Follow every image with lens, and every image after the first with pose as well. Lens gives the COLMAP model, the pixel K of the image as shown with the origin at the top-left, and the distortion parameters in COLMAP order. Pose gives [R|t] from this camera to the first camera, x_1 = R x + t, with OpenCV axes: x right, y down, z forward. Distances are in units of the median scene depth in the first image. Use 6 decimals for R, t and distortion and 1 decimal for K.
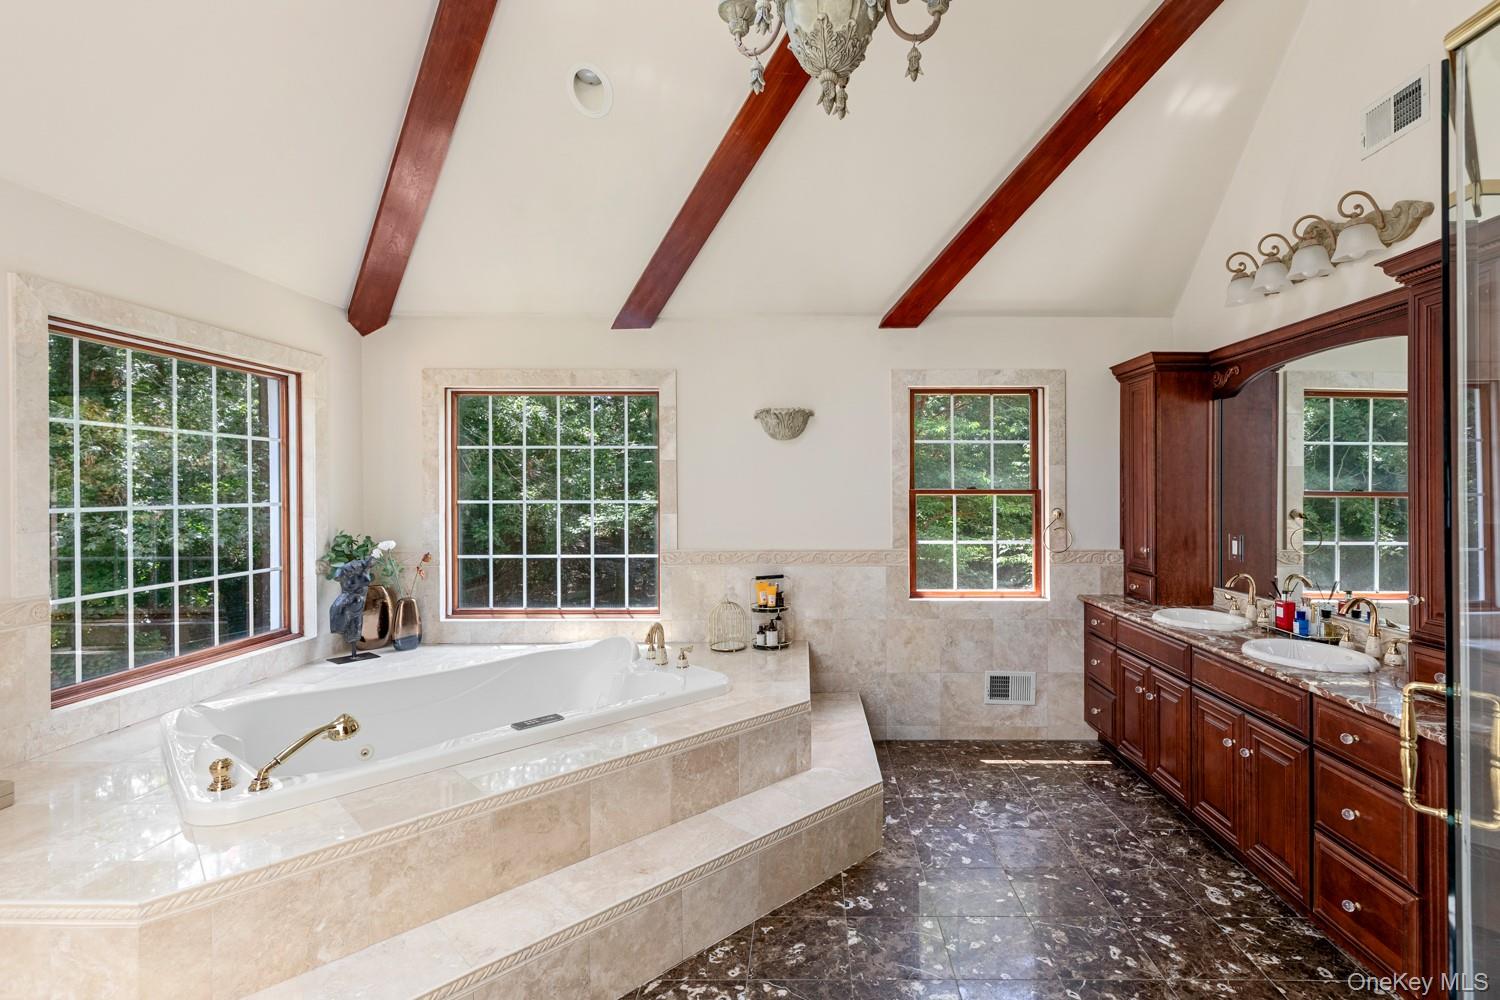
lens RADIAL K [[680.4, 0, 800.4], [0, 680.4, 497.1], [0, 0, 1]] dist [0.002537, -0.000923]
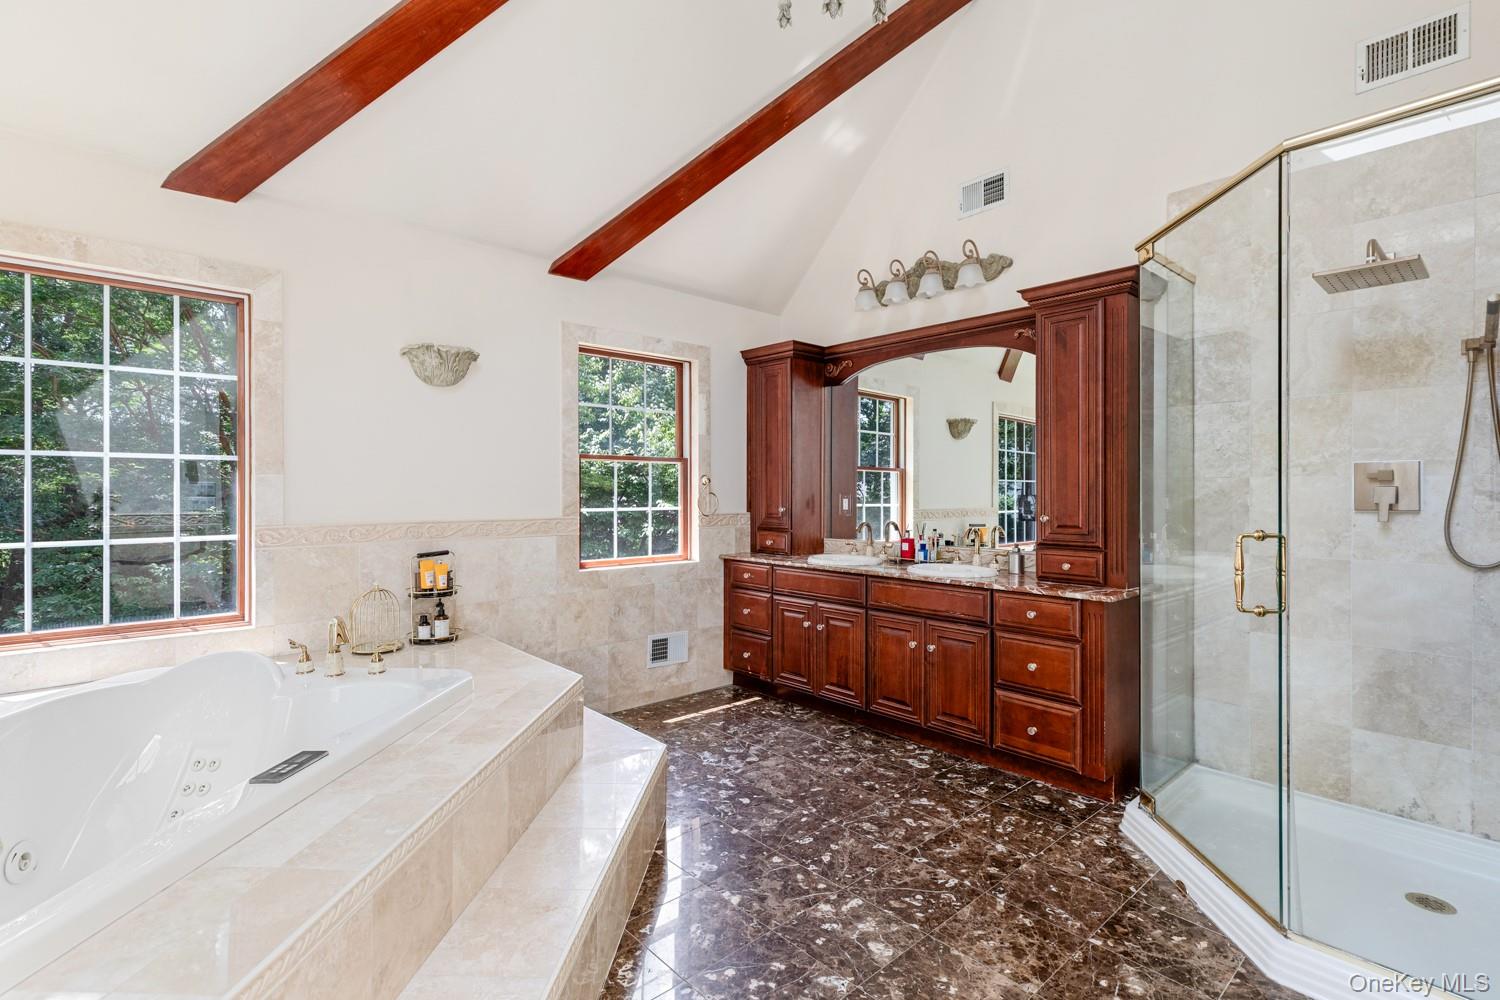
lens RADIAL K [[680.4, 0, 748.9], [0, 680.4, 492.6], [0, 0, 1]] dist [0.002537, -0.000923]
pose [[0.757038, -0.002023, 0.653367, -0.281573], [0.003047, 0.999995, -0.000435, 0.045851], [-0.653363, 0.002320, 0.757041, 0.144213]]
